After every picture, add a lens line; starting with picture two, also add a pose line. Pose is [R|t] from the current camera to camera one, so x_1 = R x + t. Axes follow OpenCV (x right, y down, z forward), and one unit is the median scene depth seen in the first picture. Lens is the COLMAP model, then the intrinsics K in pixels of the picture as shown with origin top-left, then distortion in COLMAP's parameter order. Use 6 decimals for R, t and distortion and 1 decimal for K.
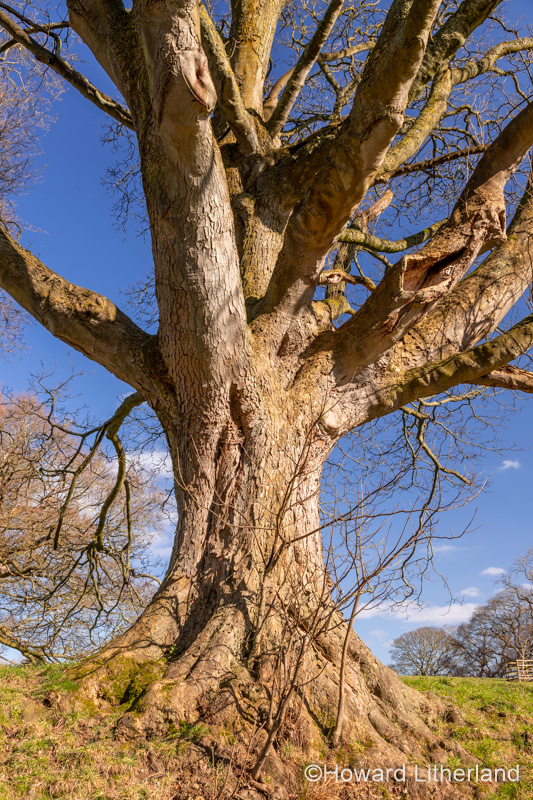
lens RADIAL K [[792.5, 0, 266.4], [0, 792.5, 401.1], [0, 0, 1]] dist [0.017671, 0.000000]
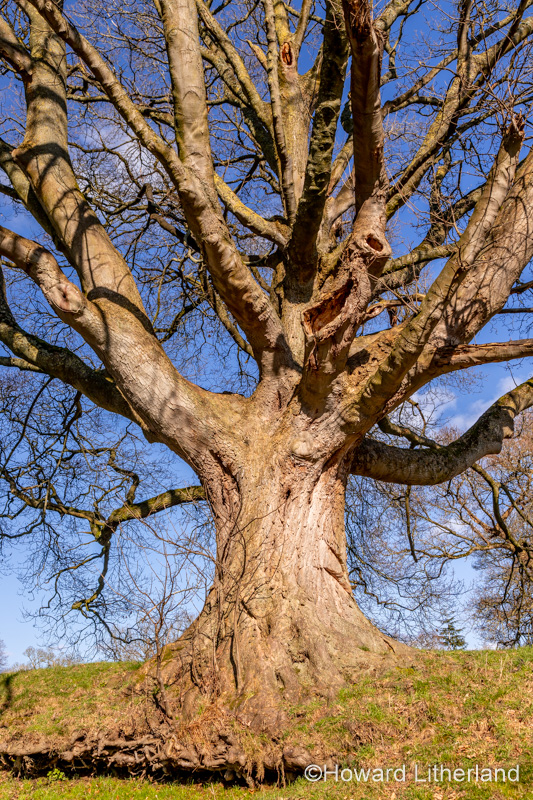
lens RADIAL K [[792.5, 0, 266.2], [0, 792.5, 399.4], [0, 0, 1]] dist [0.017671, 0.000000]
pose [[0.683286, -0.299067, -0.666092, 0.880907], [0.284631, 0.949197, -0.134199, 0.097532], [0.672387, -0.097894, 0.733697, 0.030205]]
